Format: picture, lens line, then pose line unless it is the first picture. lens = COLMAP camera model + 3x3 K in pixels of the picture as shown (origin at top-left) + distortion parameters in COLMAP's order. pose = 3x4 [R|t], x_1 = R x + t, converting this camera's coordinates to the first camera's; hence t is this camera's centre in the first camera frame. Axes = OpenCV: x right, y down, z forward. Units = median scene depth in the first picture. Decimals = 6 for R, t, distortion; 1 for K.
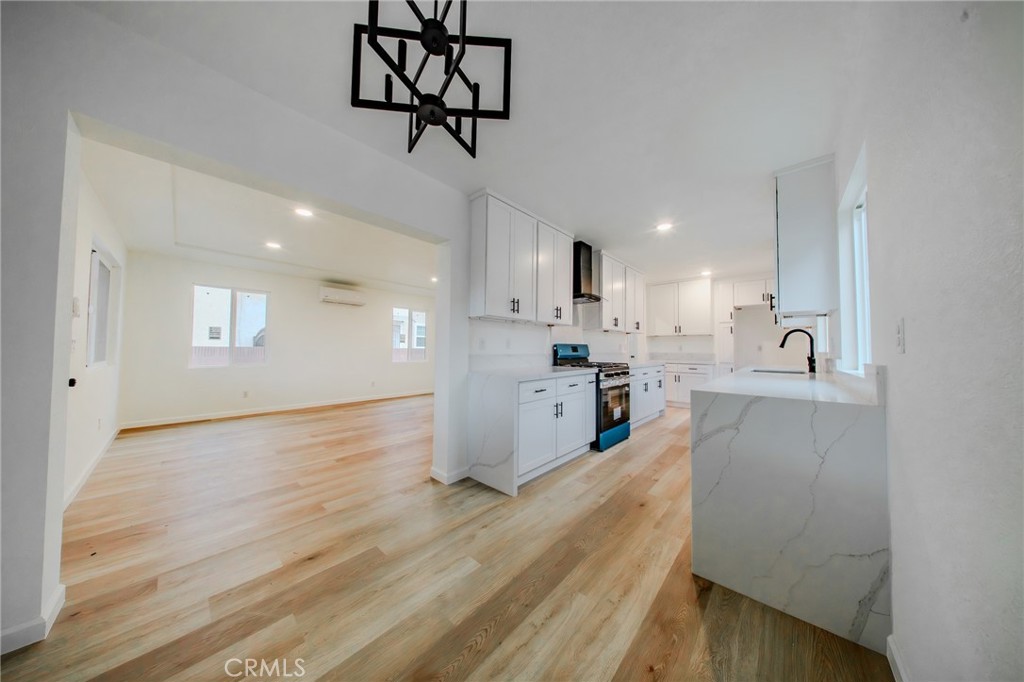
lens RADIAL K [[297.8, 0, 511.6], [0, 297.8, 339.8], [0, 0, 1]] dist [0.000482, -0.002066]
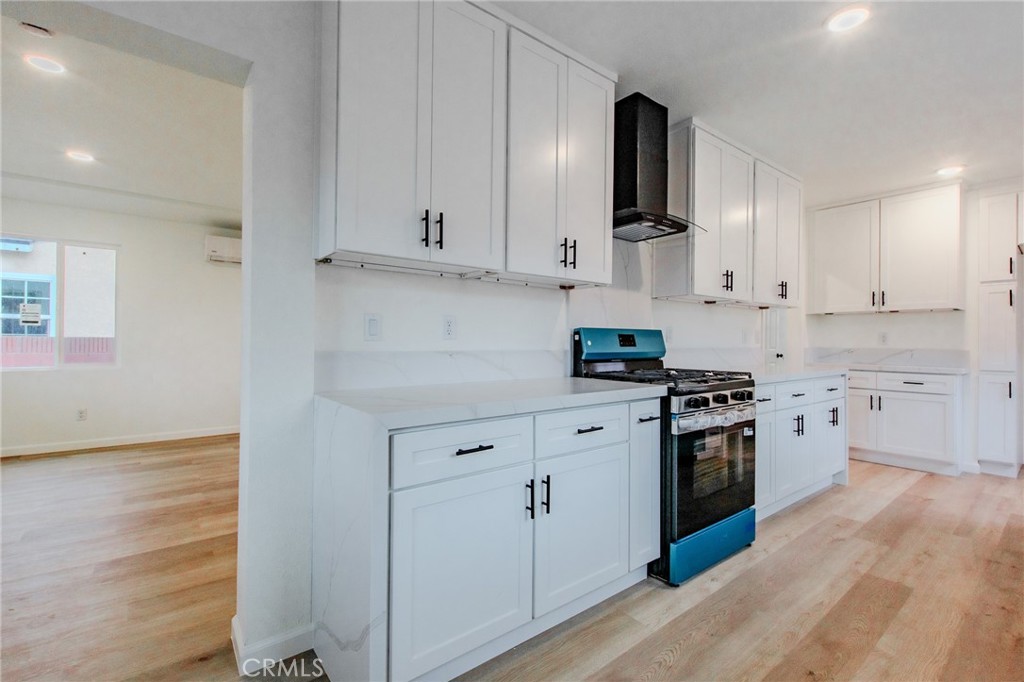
lens RADIAL K [[455.3, 0, 512.4], [0, 455.3, 337.9], [0, 0, 1]] dist [-0.002156, -0.000909]
pose [[0.986971, -0.001483, -0.160892, 0.161592], [0.005053, 0.999750, 0.021777, 0.013517], [0.160819, -0.022306, 0.986732, 0.309593]]
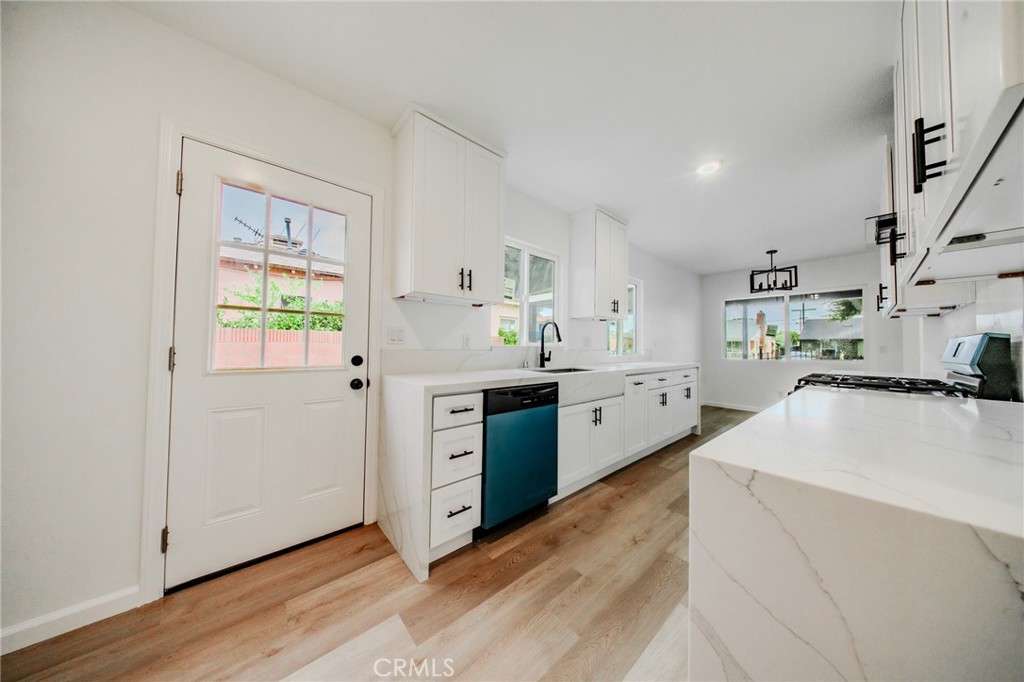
lens RADIAL K [[297.8, 0, 511.6], [0, 297.8, 339.8], [0, 0, 1]] dist [0.000482, -0.002066]
pose [[-0.993108, -0.016093, 0.116091, 0.785760], [-0.022522, 0.998272, -0.054284, 0.059384], [-0.115016, -0.056525, -0.991754, 1.537050]]
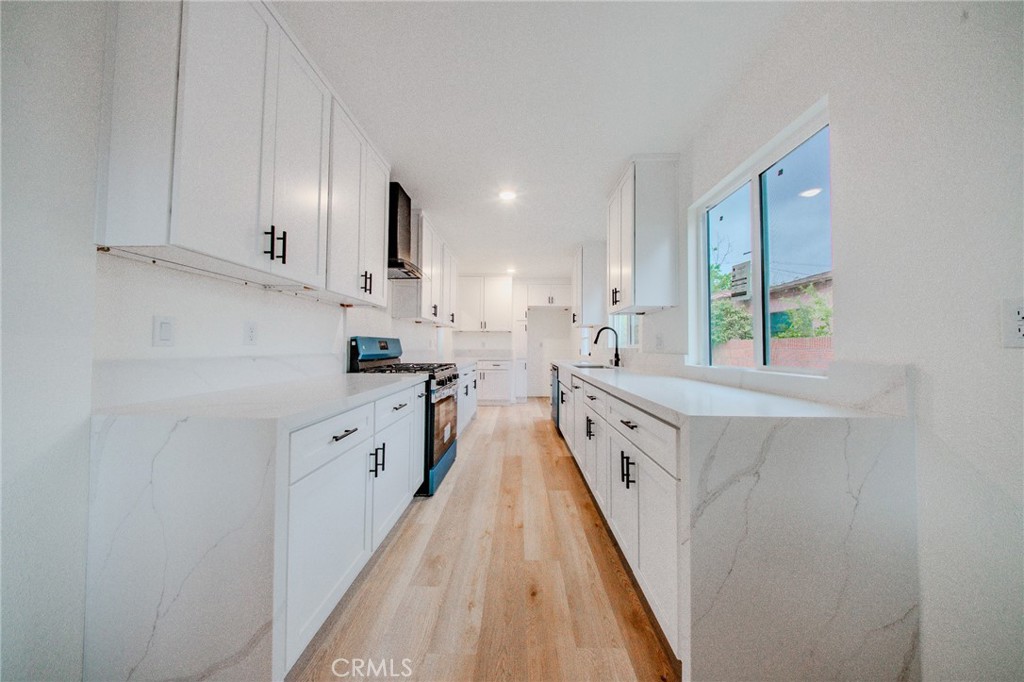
lens RADIAL K [[297.8, 0, 511.6], [0, 297.8, 339.8], [0, 0, 1]] dist [0.000482, -0.002066]
pose [[0.755077, 0.013280, 0.655502, -0.008675], [-0.020230, 0.999791, 0.003048, 0.012501], [-0.655324, -0.015562, 0.755188, 0.332758]]
